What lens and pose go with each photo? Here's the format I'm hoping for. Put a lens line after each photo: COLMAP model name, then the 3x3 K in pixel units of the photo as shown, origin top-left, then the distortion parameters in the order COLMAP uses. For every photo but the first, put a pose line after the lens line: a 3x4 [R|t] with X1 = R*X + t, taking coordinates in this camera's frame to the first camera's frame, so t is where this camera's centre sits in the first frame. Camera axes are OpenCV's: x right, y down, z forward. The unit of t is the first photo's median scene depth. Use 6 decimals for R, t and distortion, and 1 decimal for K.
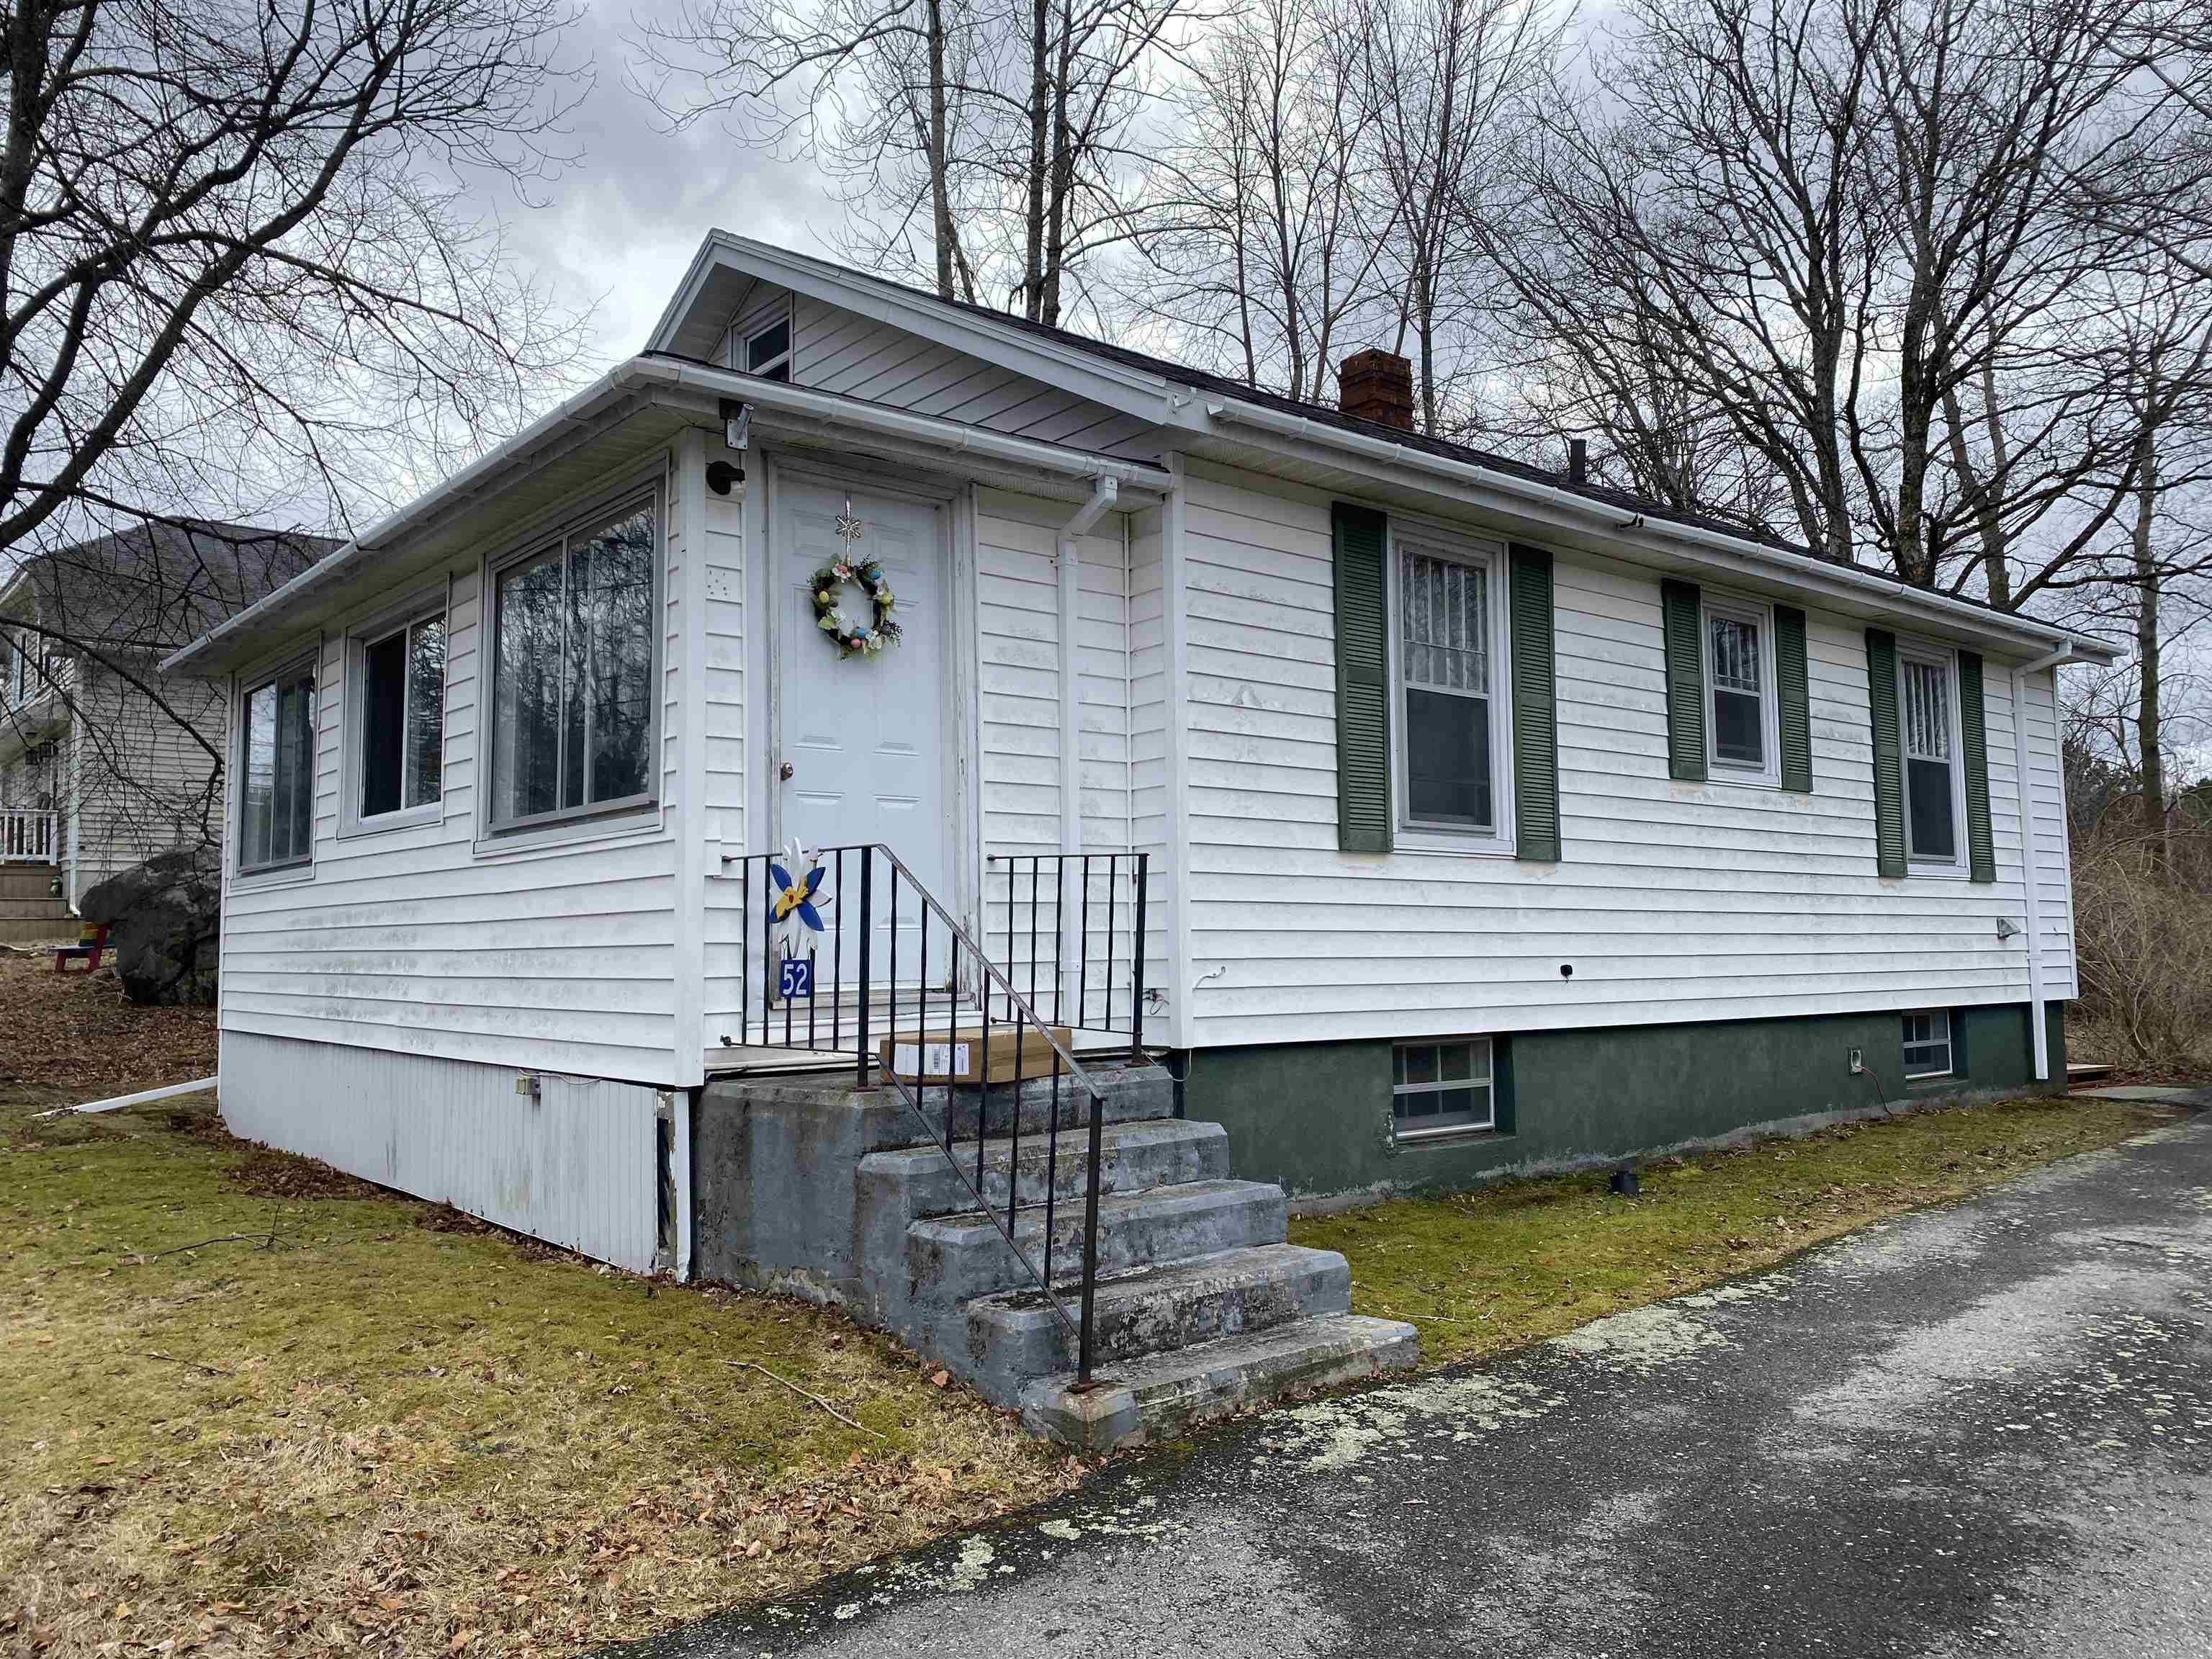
lens RADIAL K [[1686.6, 0, 1116.7], [0, 1686.6, 837.7], [0, 0, 1]] dist [0.035591, -0.047888]
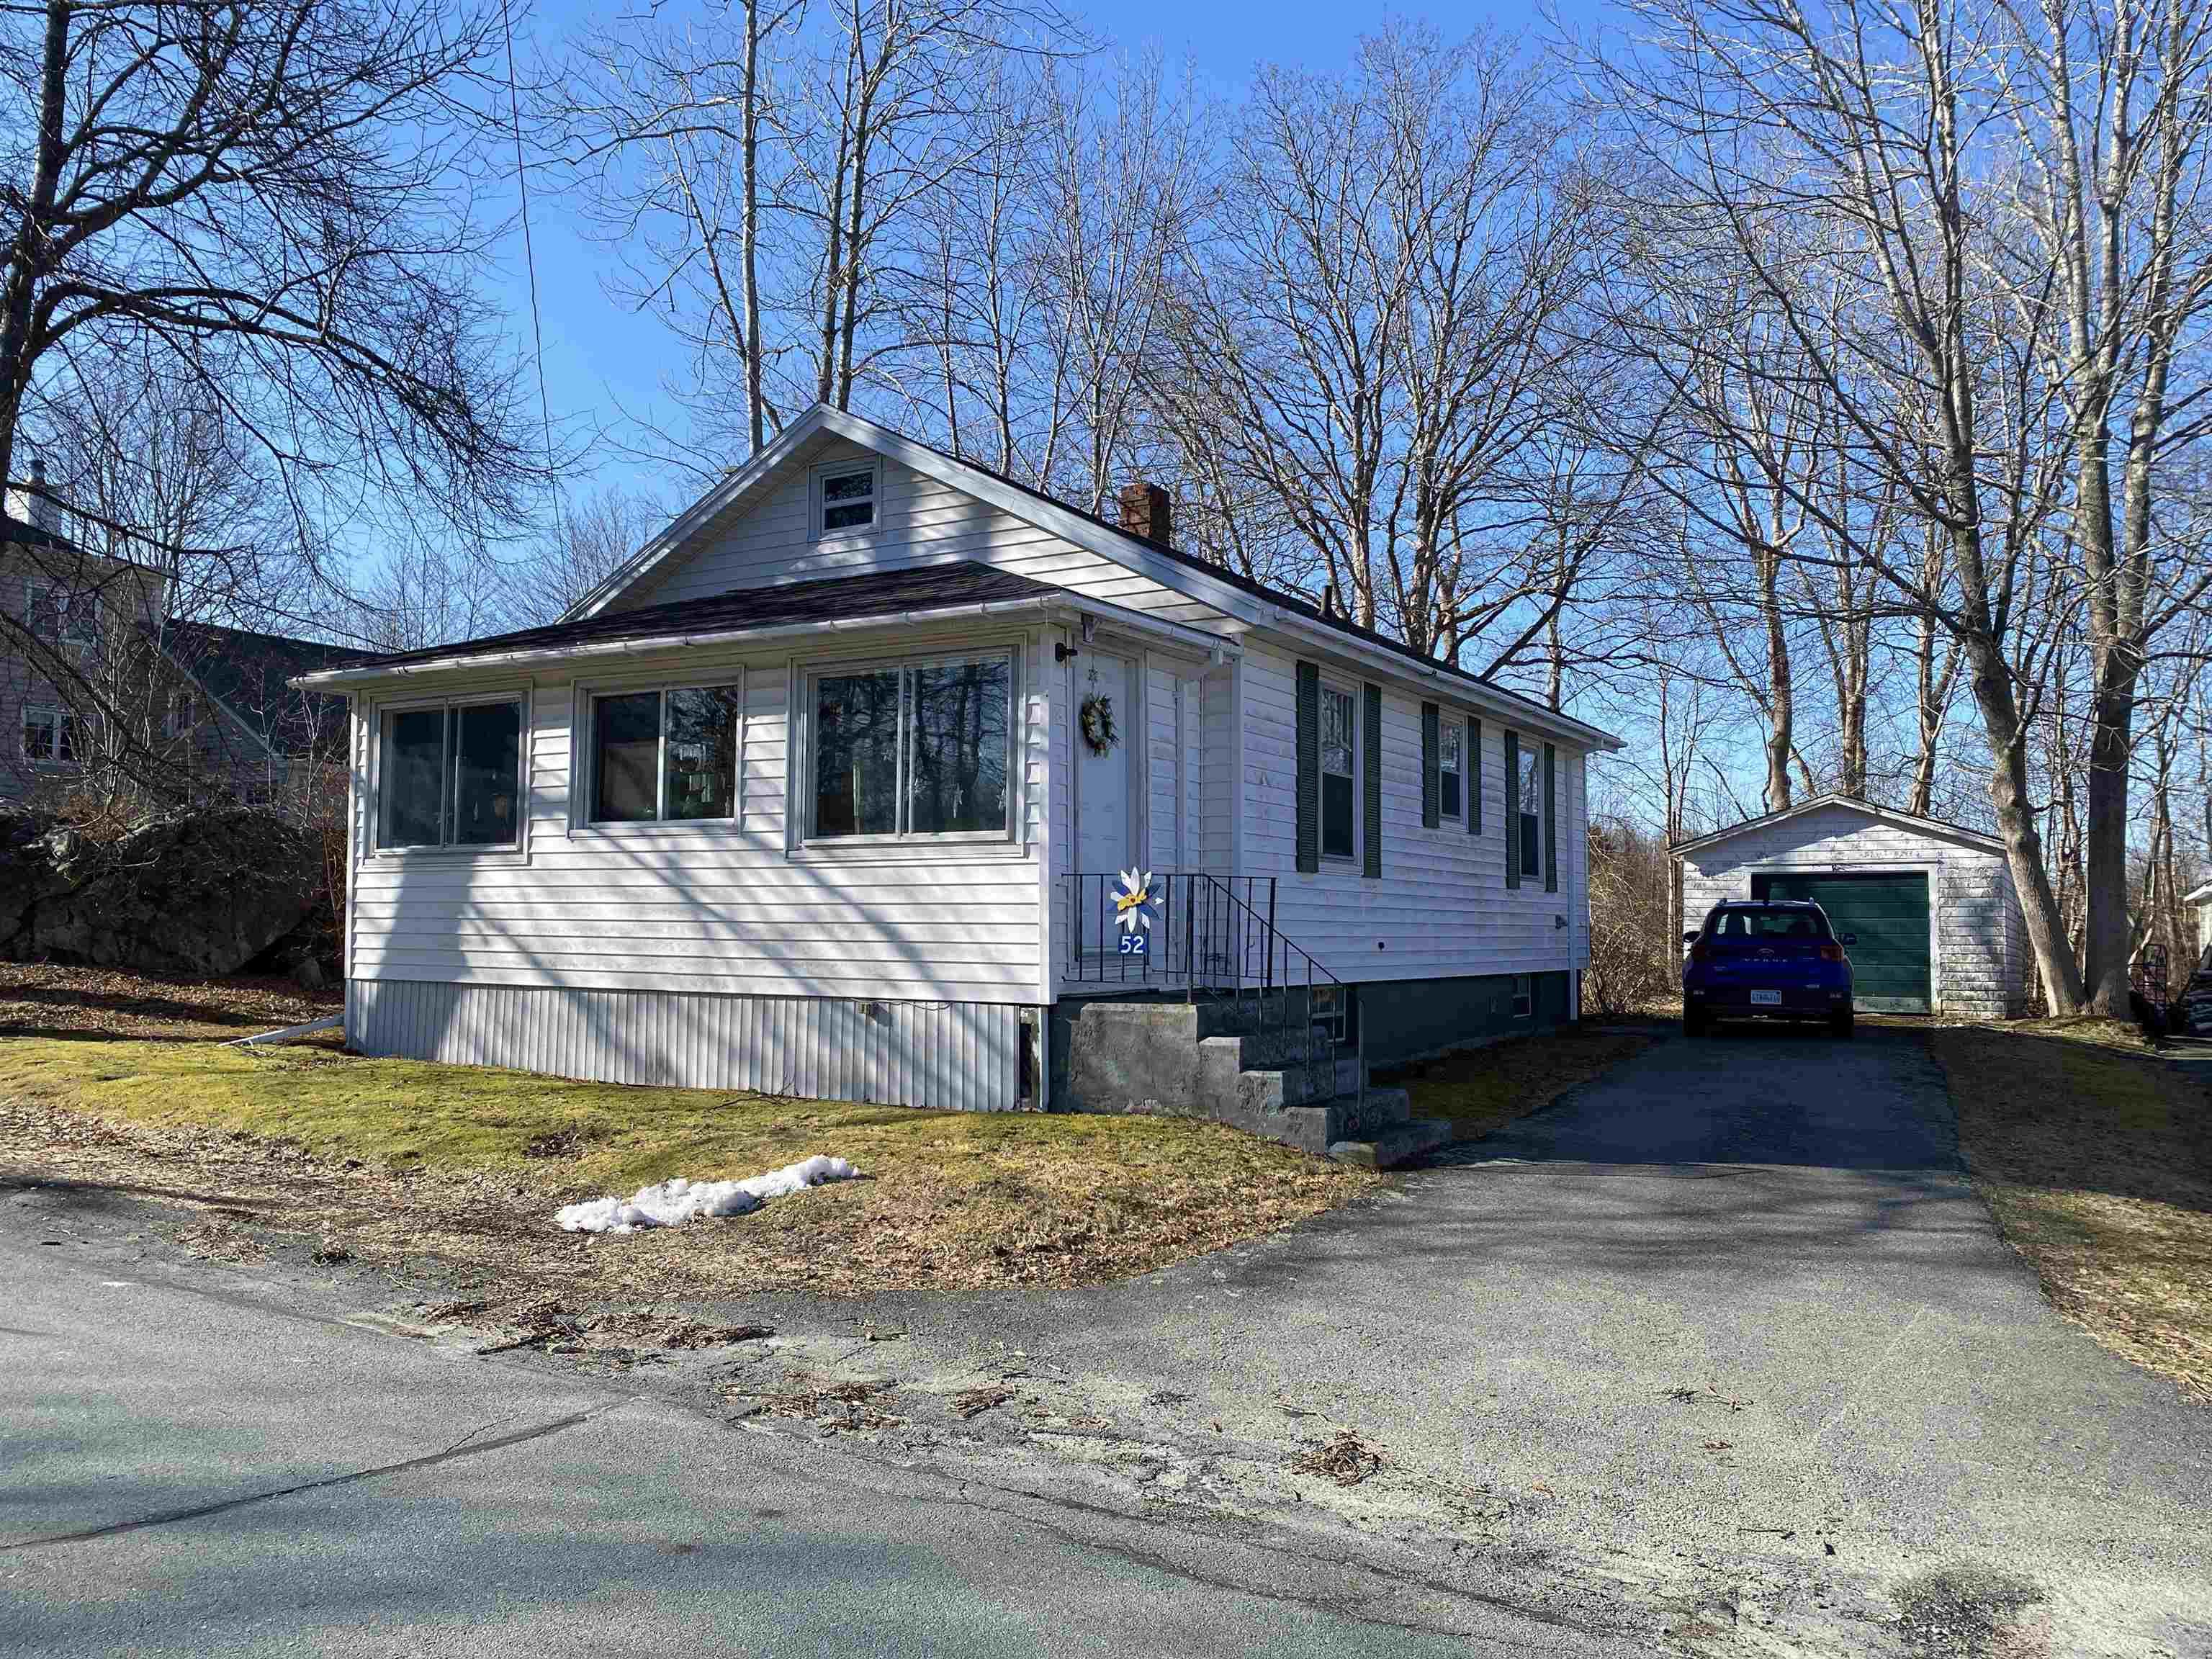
lens RADIAL K [[1686.6, 0, 1094.1], [0, 1686.6, 823.3], [0, 0, 1]] dist [0.035591, -0.047888]
pose [[0.946274, 0.038889, 0.321019, -0.476966], [-0.041559, 0.999135, 0.001467, -0.027574], [-0.320684, -0.014729, 0.947072, -0.410999]]
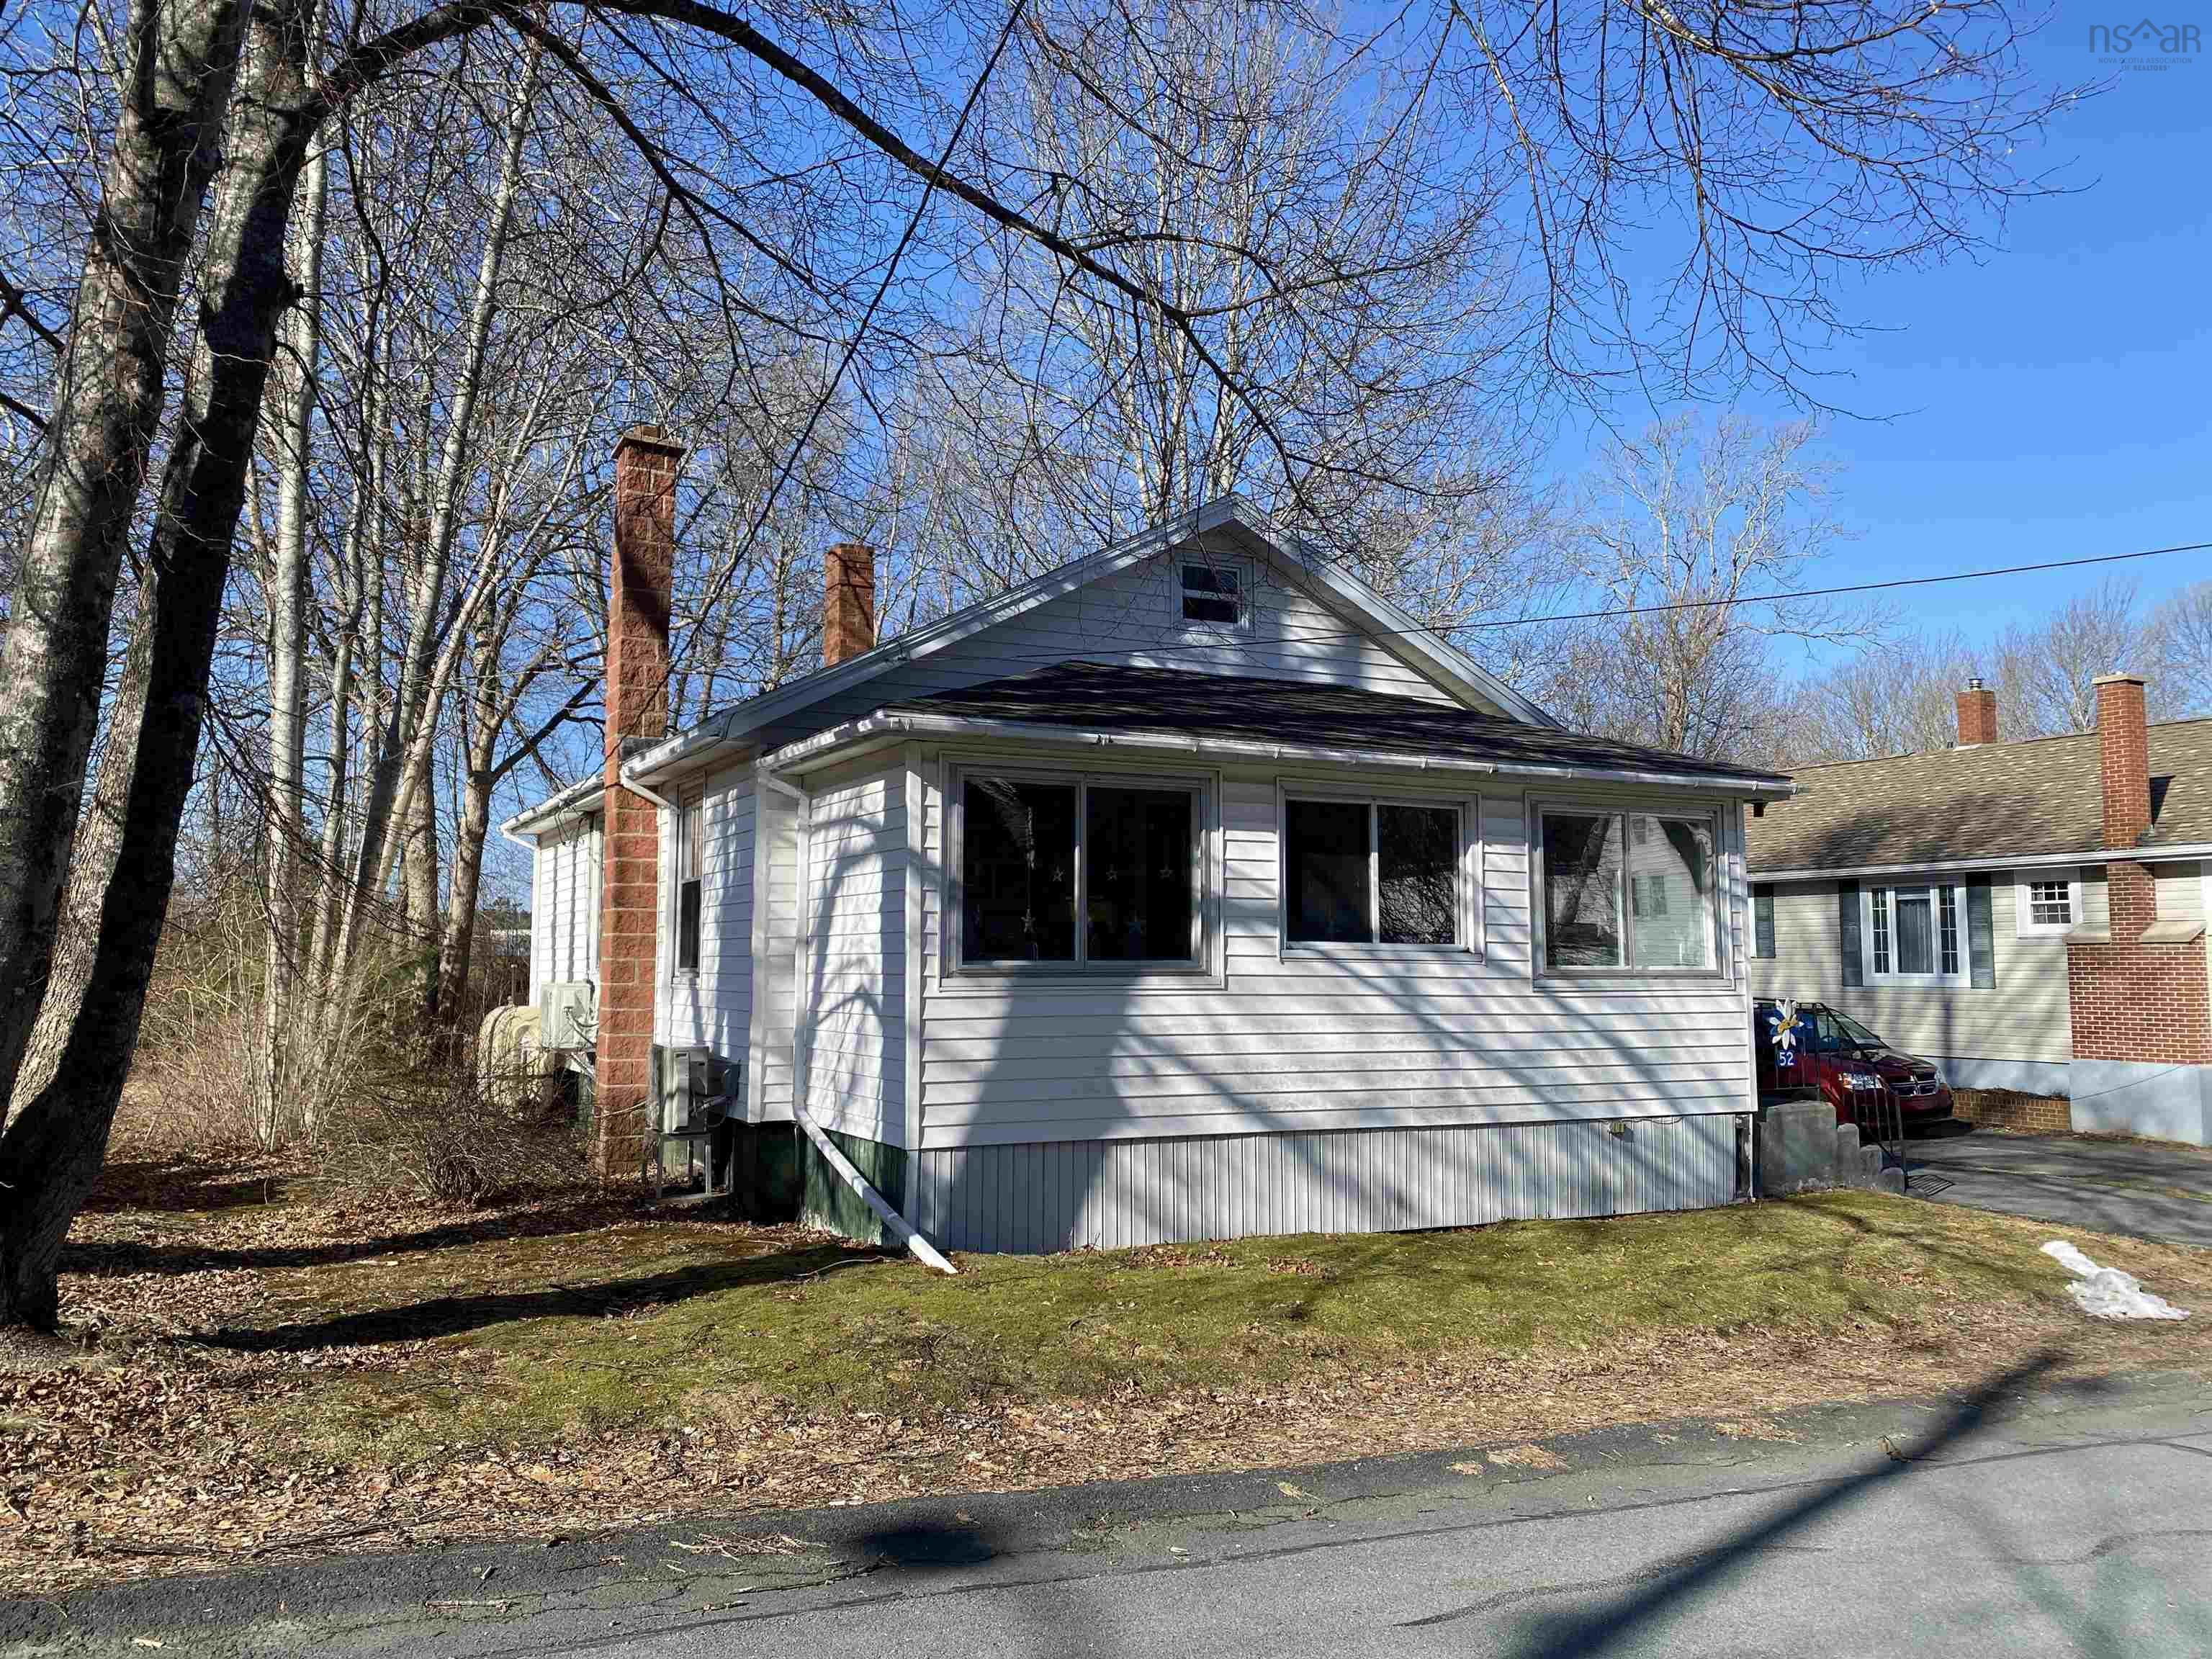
lens RADIAL K [[1686.6, 0, 1105.8], [0, 1686.6, 823.5], [0, 0, 1]] dist [0.035591, -0.047888]
pose [[0.244762, 0.100324, 0.964379, -1.556518], [-0.073238, 0.993704, -0.084786, 0.016202], [-0.966813, -0.049877, 0.250569, 0.767176]]
